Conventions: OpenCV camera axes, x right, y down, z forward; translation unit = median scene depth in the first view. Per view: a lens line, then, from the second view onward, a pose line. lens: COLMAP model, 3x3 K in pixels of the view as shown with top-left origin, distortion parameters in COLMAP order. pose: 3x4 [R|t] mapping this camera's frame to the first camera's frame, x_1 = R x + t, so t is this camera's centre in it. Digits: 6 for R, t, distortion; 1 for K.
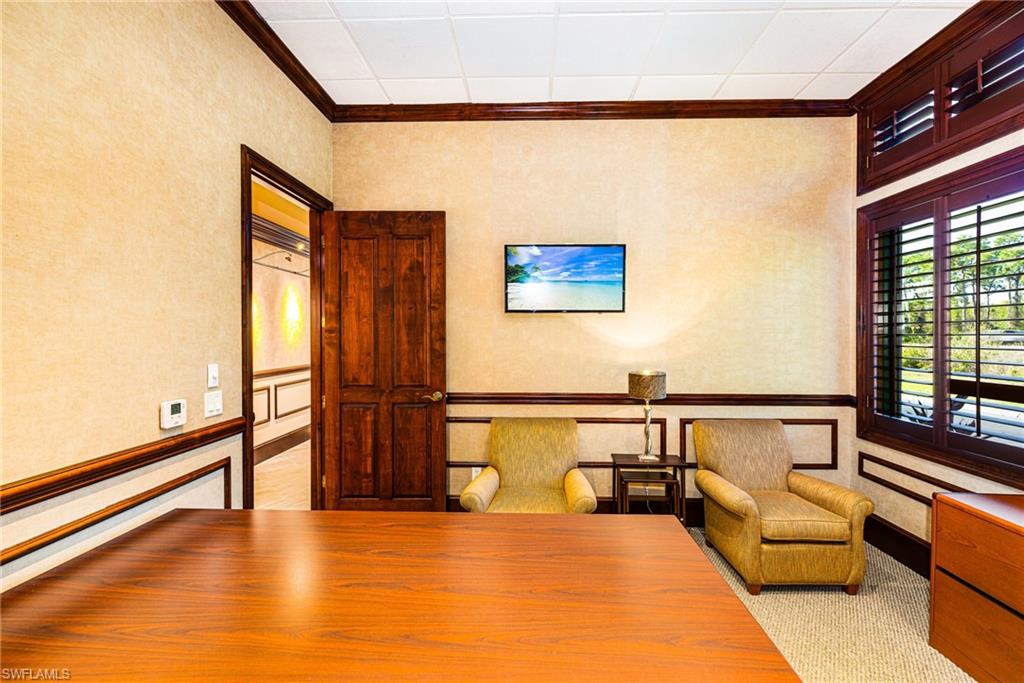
lens RADIAL K [[446.4, 0, 527.3], [0, 446.4, 336.7], [0, 0, 1]] dist [-0.000480, -0.000087]
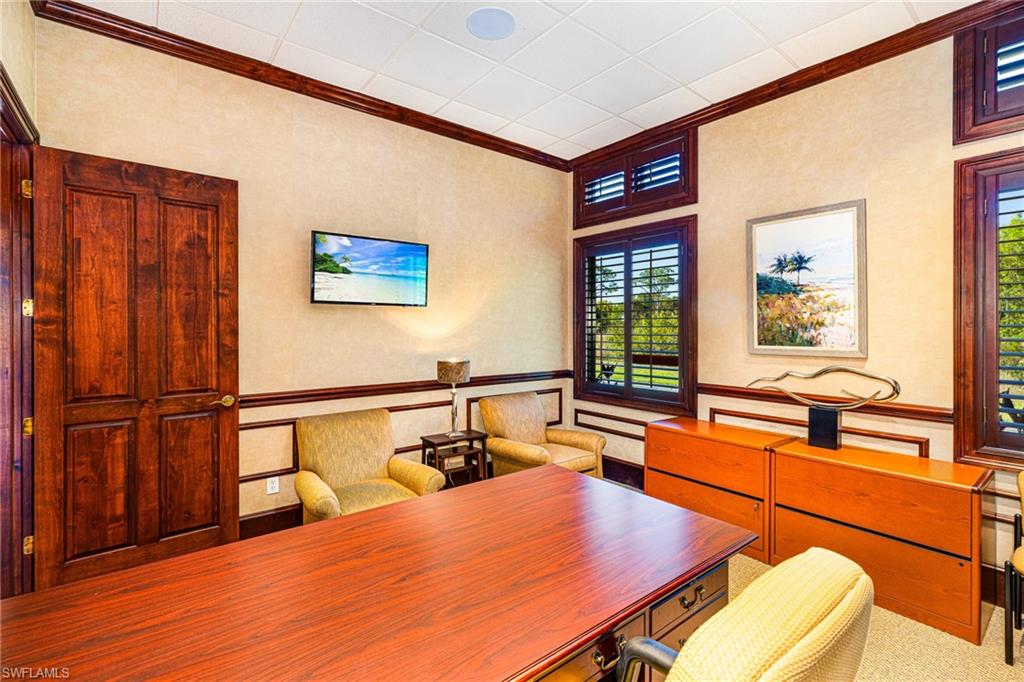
lens RADIAL K [[439.4, 0, 504.2], [0, 439.4, 328.0], [0, 0, 1]] dist [0.000227, 0.000148]
pose [[0.785340, -0.001832, 0.619062, -0.304975], [0.004184, 0.999988, -0.002350, 0.001359], [-0.619050, 0.004436, 0.785339, 0.034532]]
